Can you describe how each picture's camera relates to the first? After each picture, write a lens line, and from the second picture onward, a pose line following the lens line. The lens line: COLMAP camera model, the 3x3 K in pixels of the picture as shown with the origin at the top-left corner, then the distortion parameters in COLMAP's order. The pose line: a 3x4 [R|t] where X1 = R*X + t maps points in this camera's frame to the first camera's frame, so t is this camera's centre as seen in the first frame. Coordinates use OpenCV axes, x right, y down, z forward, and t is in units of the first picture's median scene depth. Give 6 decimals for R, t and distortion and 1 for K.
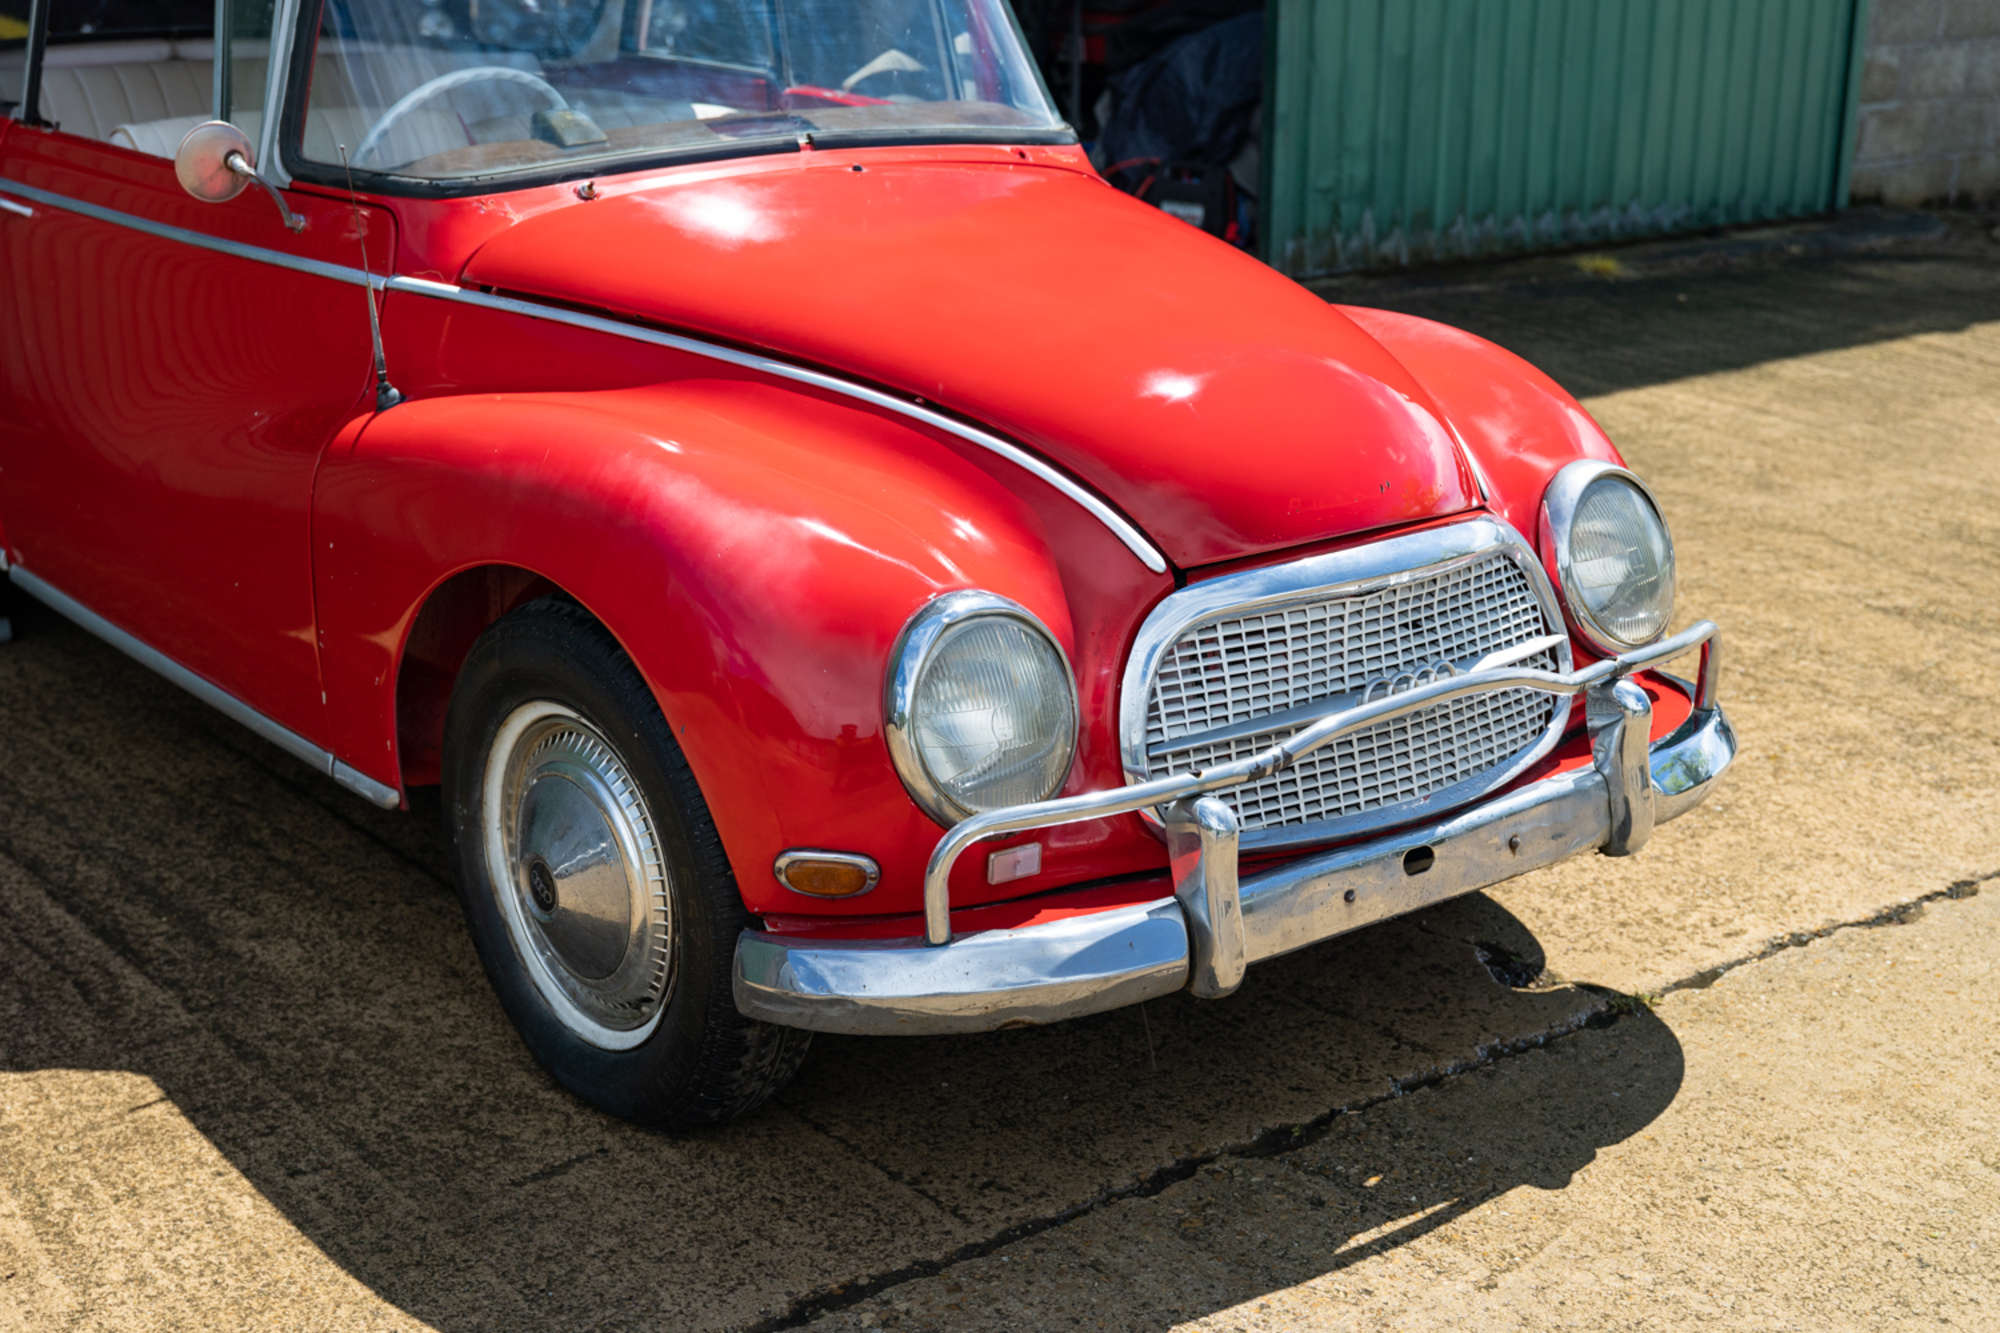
lens RADIAL K [[2783.2, 0, 1000.0], [0, 2783.2, 666.5], [0, 0, 1]] dist [-0.020674, 0.068746]
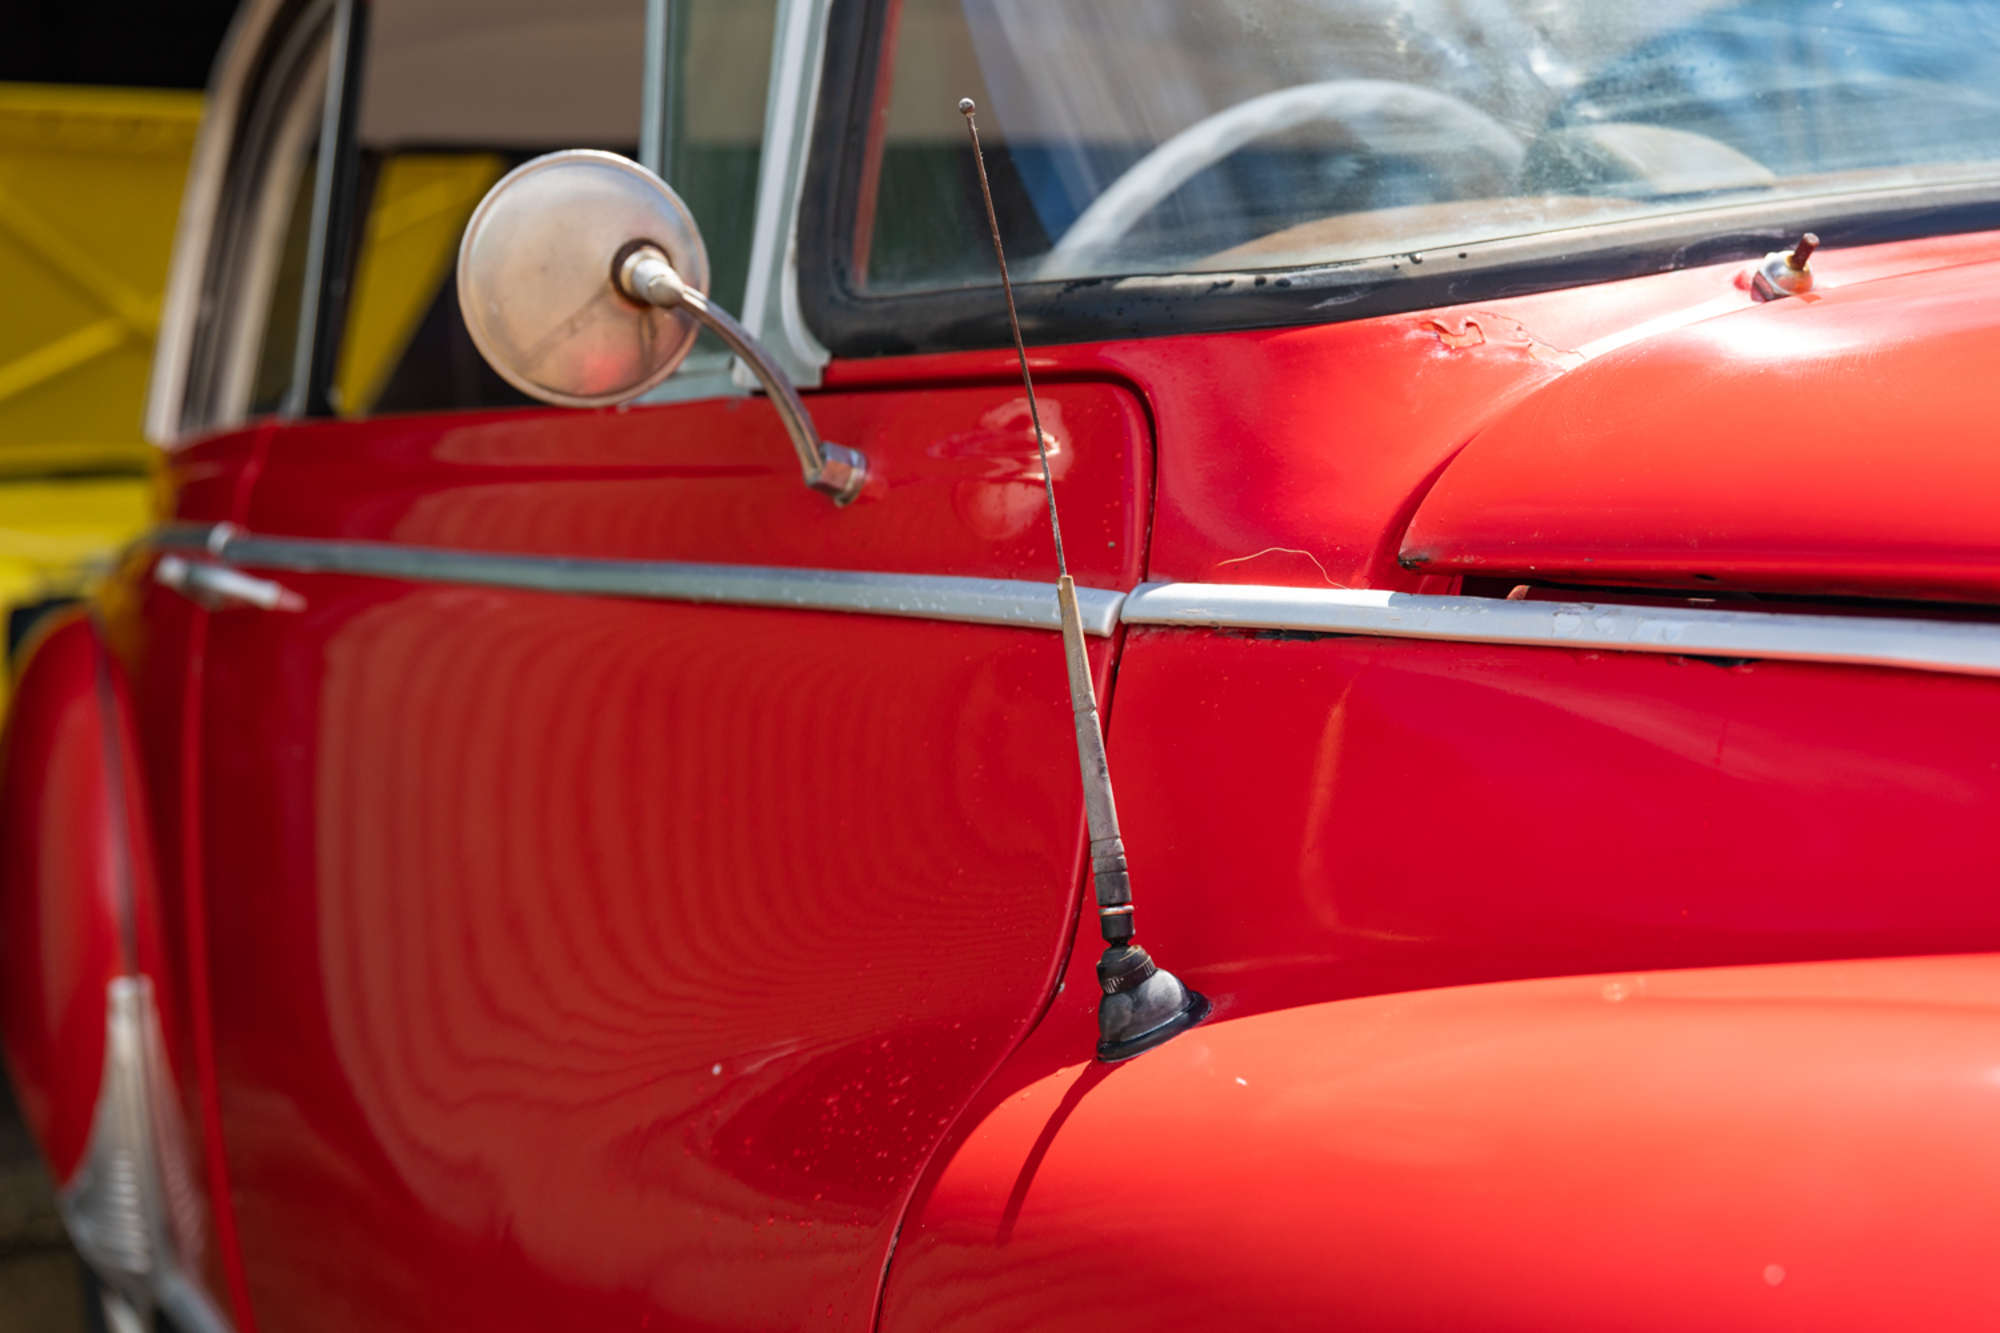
lens RADIAL K [[2783.2, 0, 1000.0], [0, 2783.2, 666.5], [0, 0, 1]] dist [-0.020674, 0.068746]
pose [[0.971788, -0.057038, -0.228854, -0.166278], [0.006436, 0.976369, -0.216014, -0.069318], [0.235767, 0.208447, 0.949191, 0.719859]]
